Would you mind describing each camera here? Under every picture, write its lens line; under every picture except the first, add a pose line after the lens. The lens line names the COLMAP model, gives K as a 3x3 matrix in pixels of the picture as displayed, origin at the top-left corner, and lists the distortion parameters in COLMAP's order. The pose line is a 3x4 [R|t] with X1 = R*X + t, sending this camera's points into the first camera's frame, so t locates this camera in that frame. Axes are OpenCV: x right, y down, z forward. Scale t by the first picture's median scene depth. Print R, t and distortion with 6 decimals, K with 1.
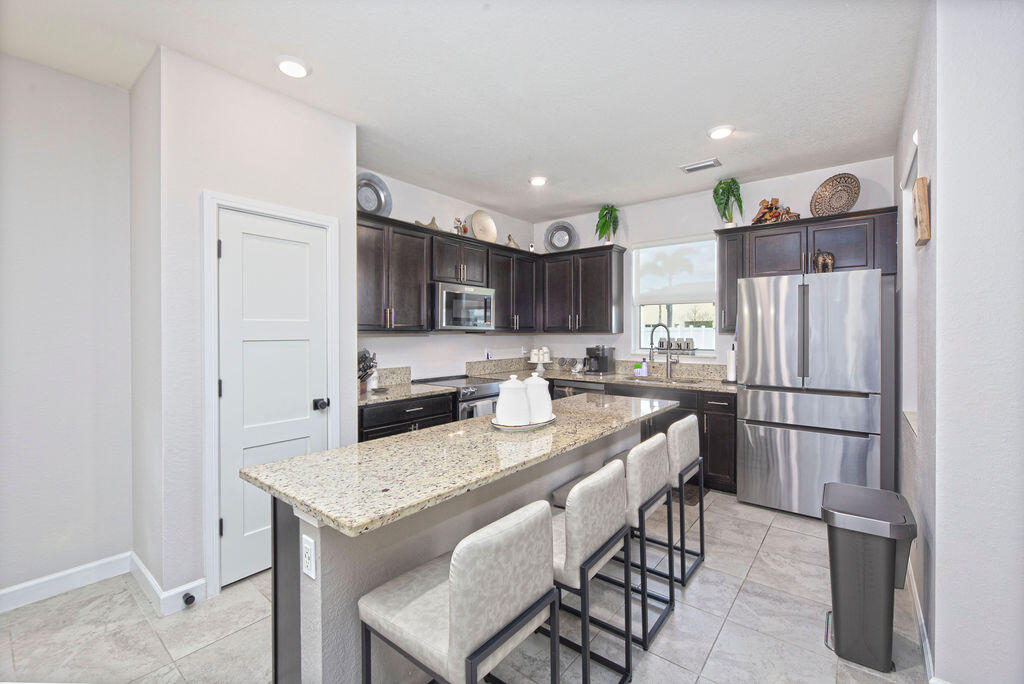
lens RADIAL K [[439.4, 0, 509.8], [0, 439.4, 330.7], [0, 0, 1]] dist [-0.010496, 0.000982]
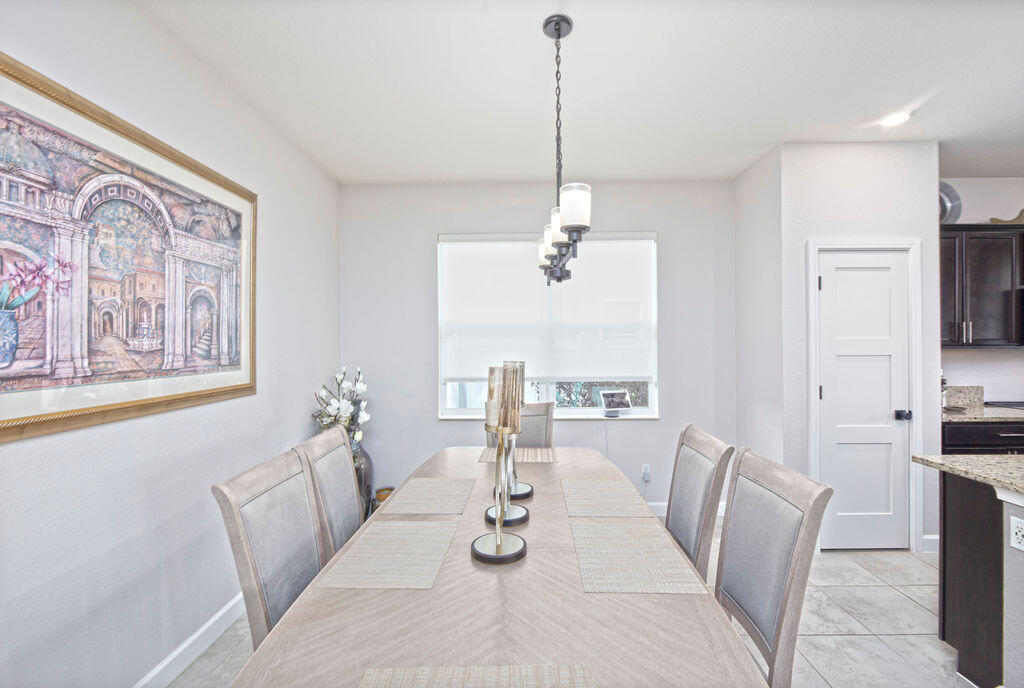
lens RADIAL K [[439.4, 0, 521.3], [0, 439.4, 348.5], [0, 0, 1]] dist [-0.010496, 0.000982]
pose [[0.621750, 0.000297, -0.783215, -0.106067], [0.008876, 0.999933, 0.007425, -0.007363], [0.783165, -0.011568, 0.621706, -0.239884]]
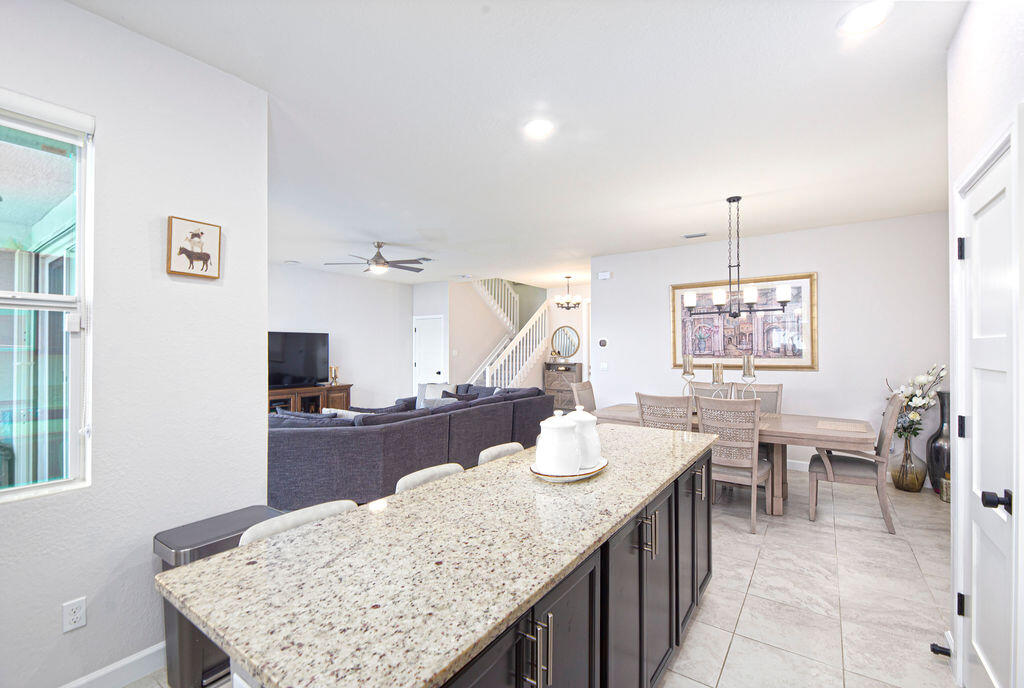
lens RADIAL K [[439.4, 0, 510.0], [0, 439.4, 345.8], [0, 0, 1]] dist [-0.010496, 0.000982]
pose [[-0.998034, 0.003338, -0.062581, 0.099149], [0.003958, 0.999944, -0.009786, -0.004962], [0.062545, -0.010014, -0.997992, 0.880844]]
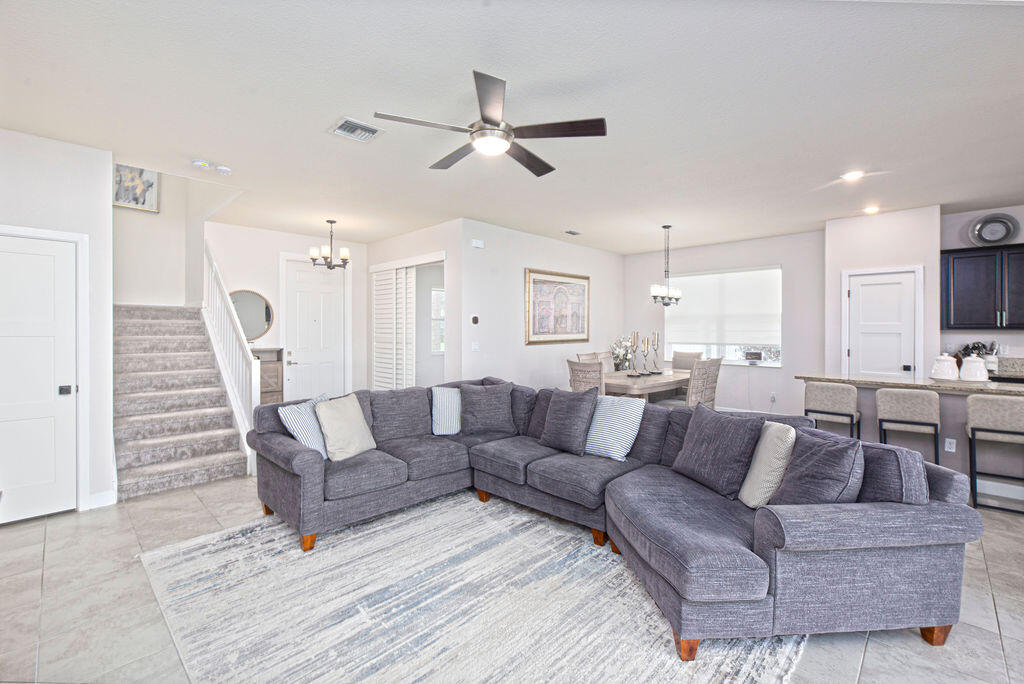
lens RADIAL K [[439.4, 0, 509.7], [0, 439.4, 328.2], [0, 0, 1]] dist [-0.010496, 0.000982]
pose [[-0.090108, 0.000549, -0.995932, 0.934490], [0.002881, 0.999996, 0.000291, -0.003633], [0.995928, -0.002843, -0.090109, -0.308544]]
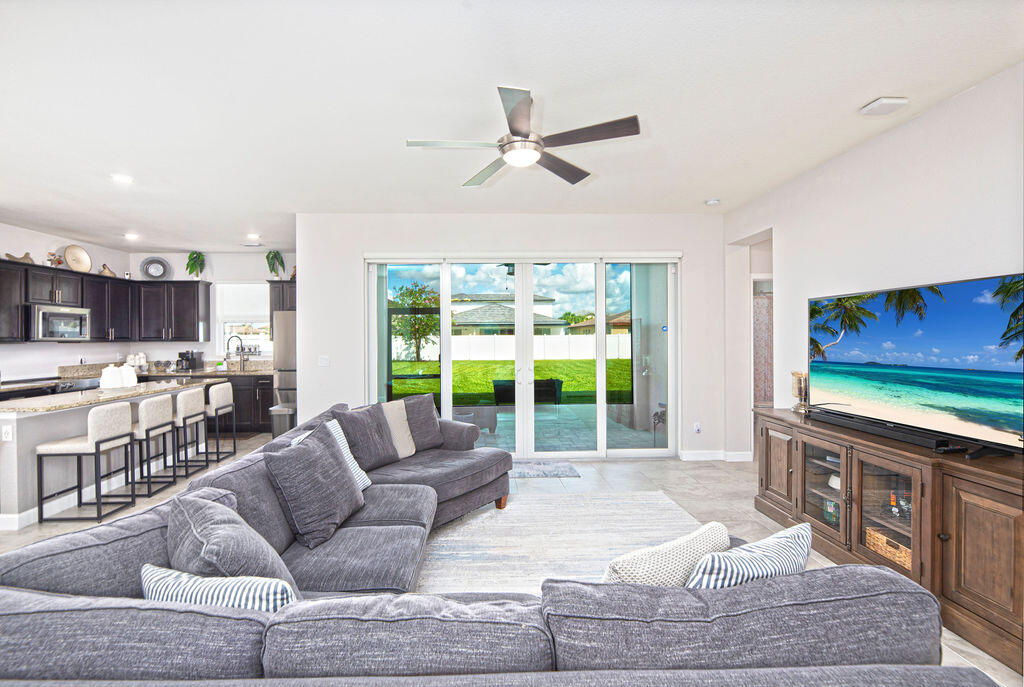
lens RADIAL K [[464.4, 0, 514.6], [0, 464.4, 338.1], [0, 0, 1]] dist [-0.004627, -0.001364]
pose [[0.741402, -0.003742, 0.671050, -0.019849], [0.001833, 0.999992, 0.003552, -0.009979], [-0.671058, -0.001403, 0.741403, -0.835267]]
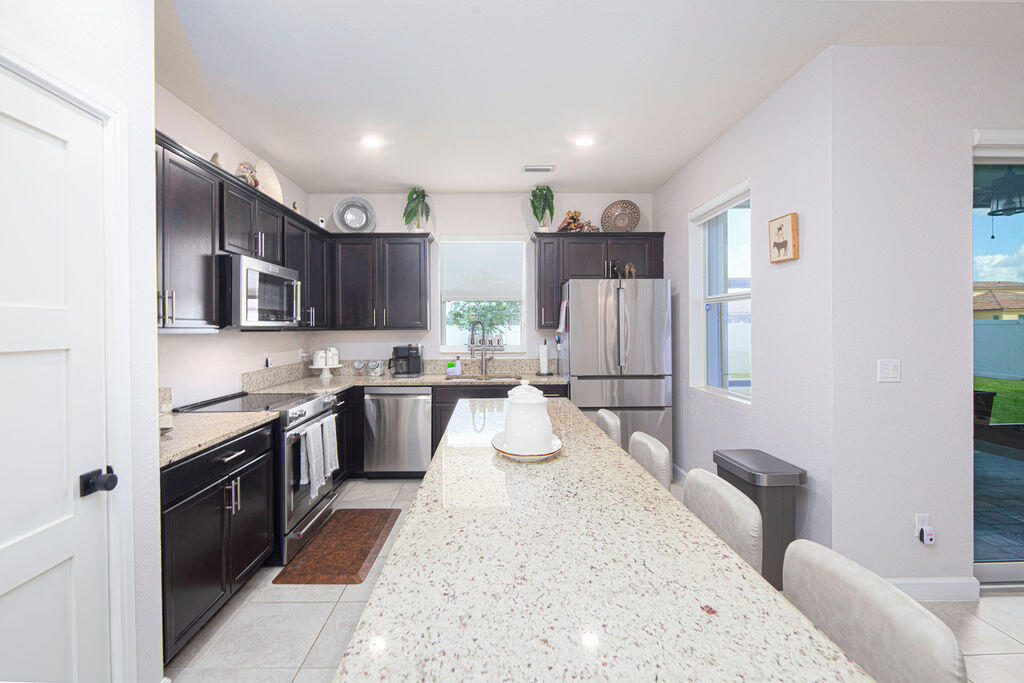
lens RADIAL K [[439.4, 0, 500.9], [0, 439.4, 326.0], [0, 0, 1]] dist [-0.010496, 0.000982]
pose [[0.764133, -0.001190, 0.645058, -0.241761], [0.003303, 0.999992, -0.002068, -0.000416], [-0.645050, 0.003711, 0.764131, 0.210497]]
